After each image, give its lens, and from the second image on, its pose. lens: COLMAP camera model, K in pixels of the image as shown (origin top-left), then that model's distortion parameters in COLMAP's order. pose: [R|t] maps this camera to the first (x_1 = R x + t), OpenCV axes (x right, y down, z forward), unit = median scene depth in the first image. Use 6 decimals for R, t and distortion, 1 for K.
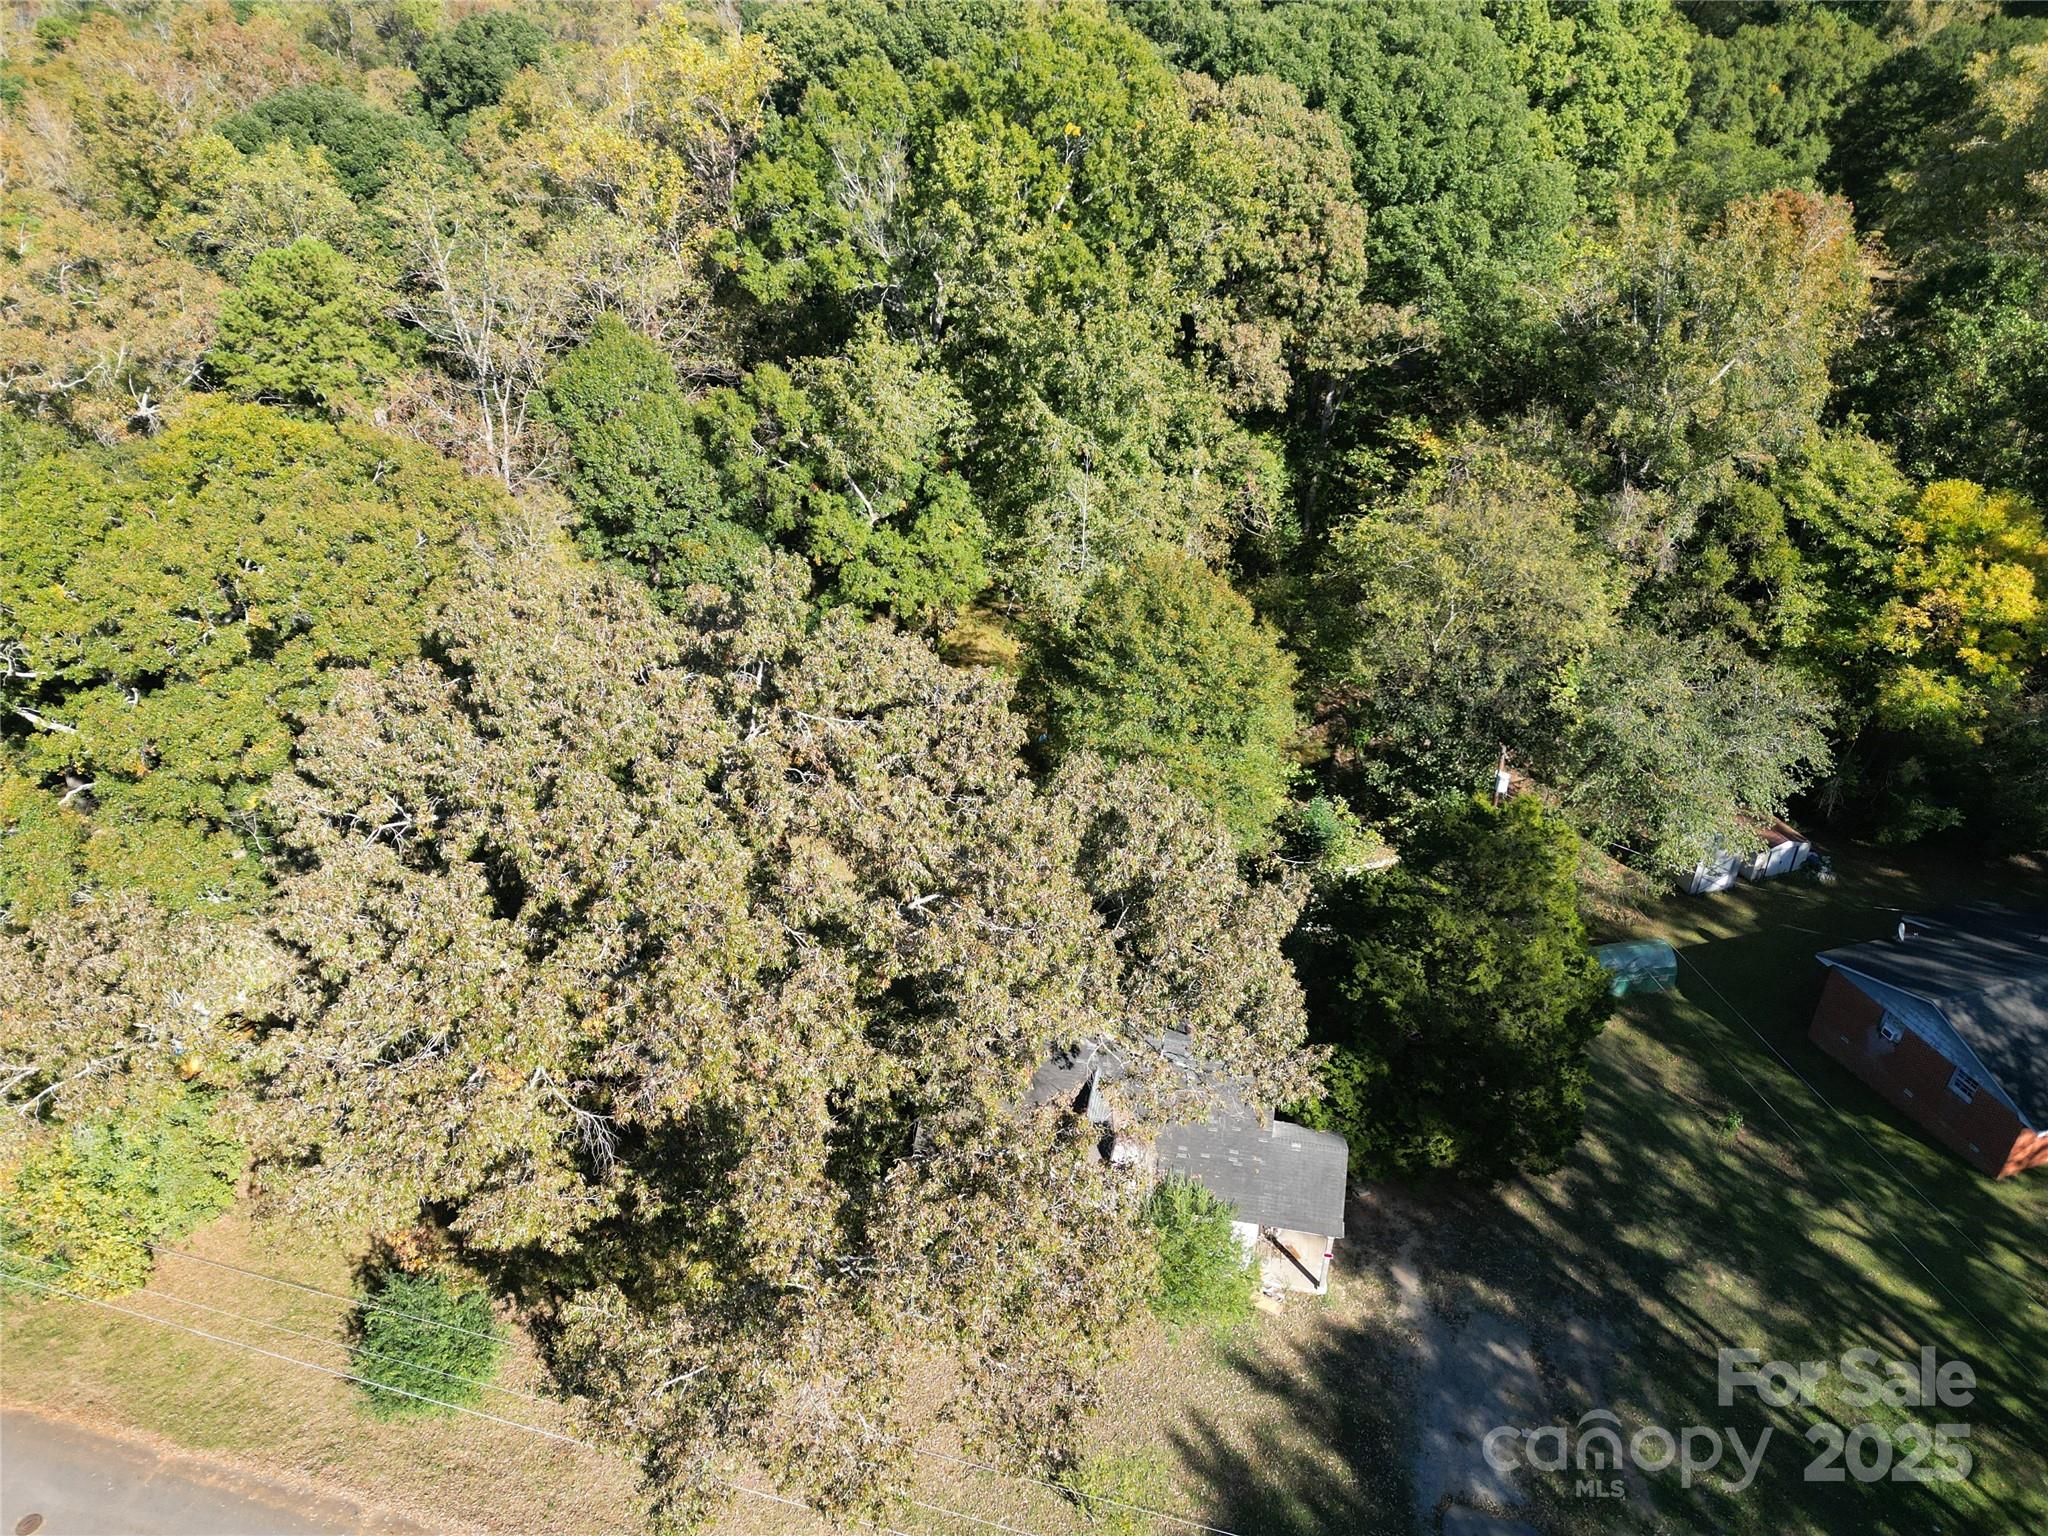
lens RADIAL K [[1429.2, 0, 1017.7], [0, 1429.2, 769.7], [0, 0, 1]] dist [0.057256, -0.041112]
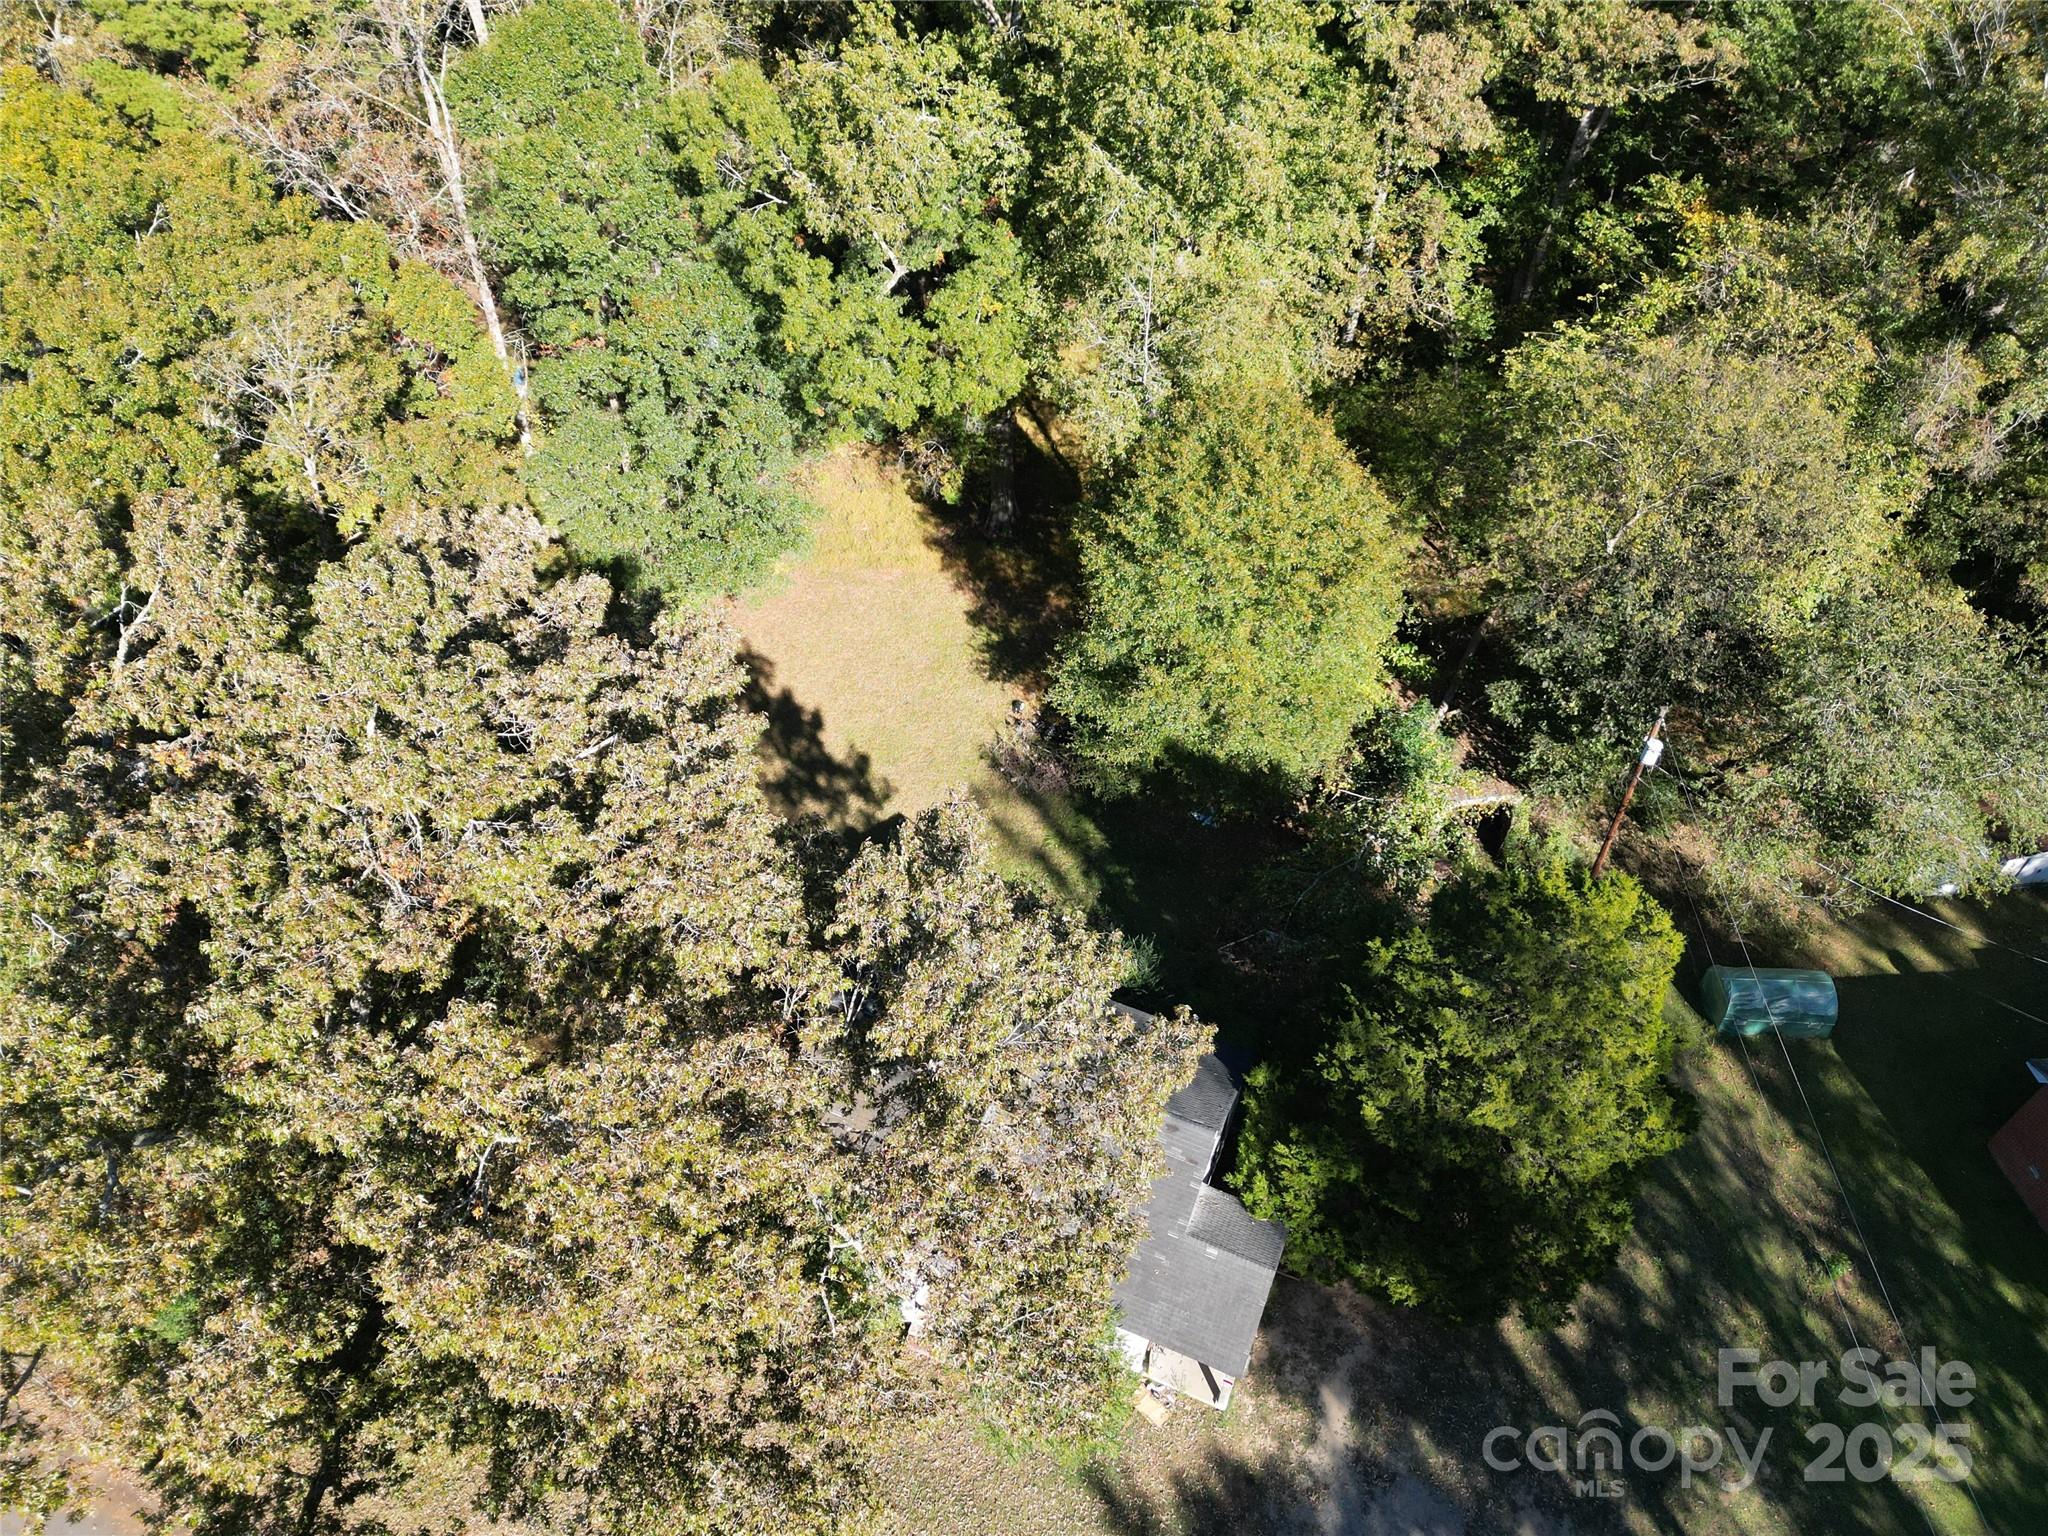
lens RADIAL K [[1429.2, 0, 1015.2], [0, 1429.2, 769.4], [0, 0, 1]] dist [0.057256, -0.041112]
pose [[0.976762, 0.154959, -0.148063, 0.124036], [-0.110586, 0.956160, 0.271163, -0.146718], [0.183591, -0.248488, 0.951077, 0.221243]]
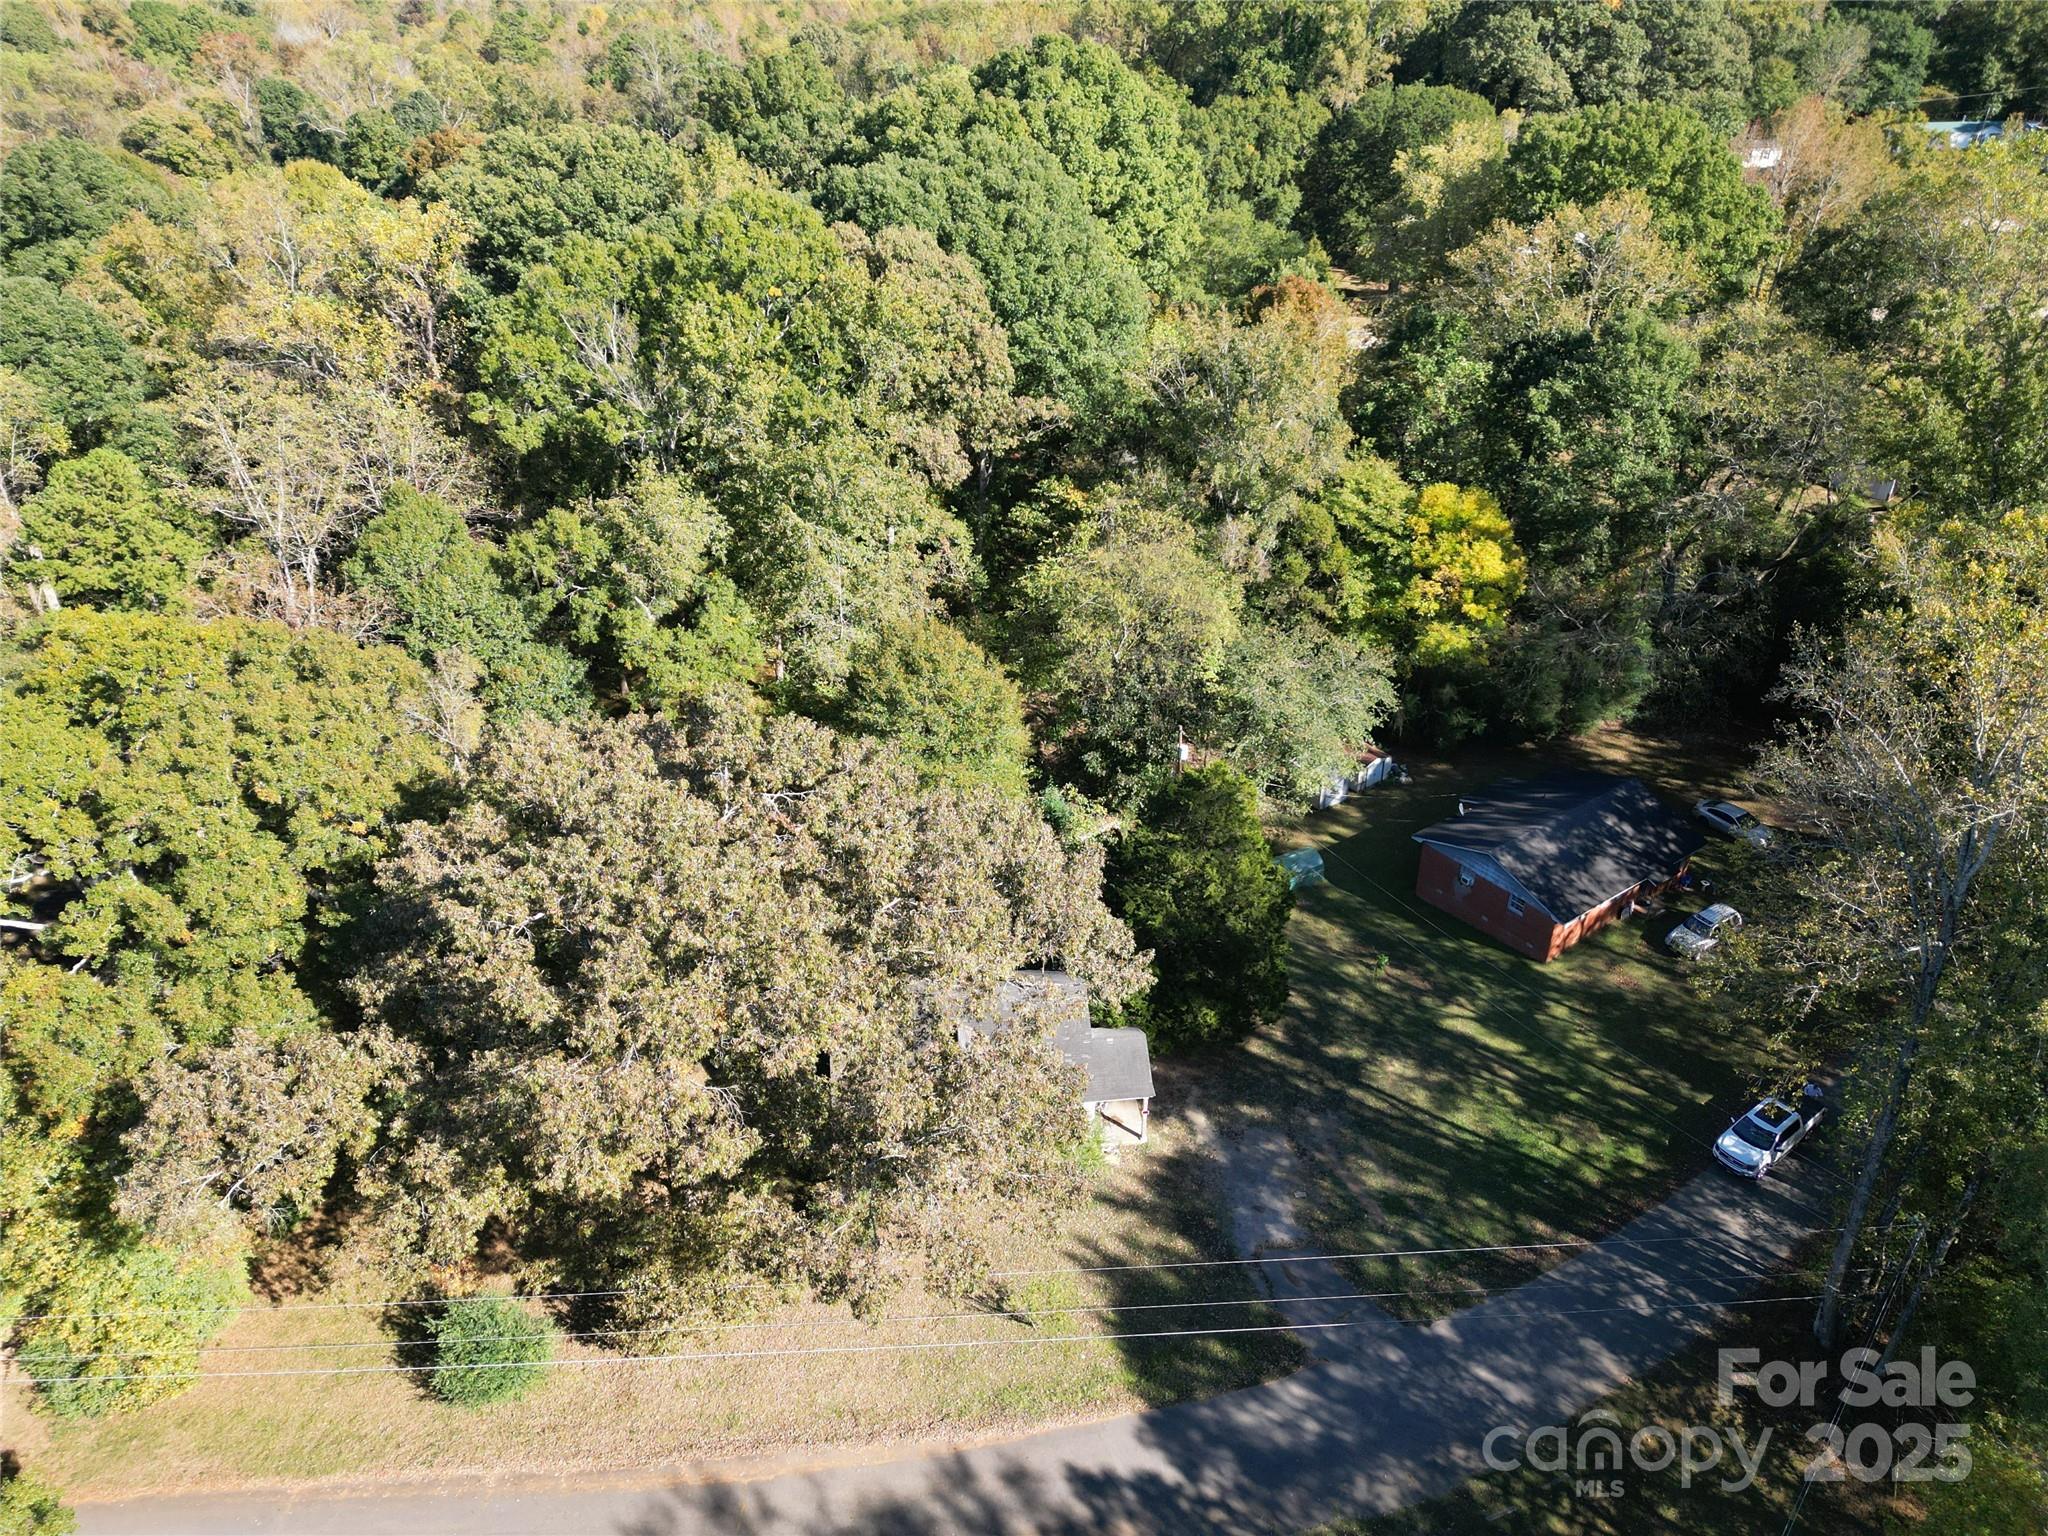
lens RADIAL K [[1429.2, 0, 1018.1], [0, 1429.2, 768.3], [0, 0, 1]] dist [0.057256, -0.041112]
pose [[0.950786, -0.170865, 0.258477, -0.150479], [0.172412, 0.984881, 0.016847, -0.025002], [-0.257448, 0.028547, 0.965870, -0.232497]]
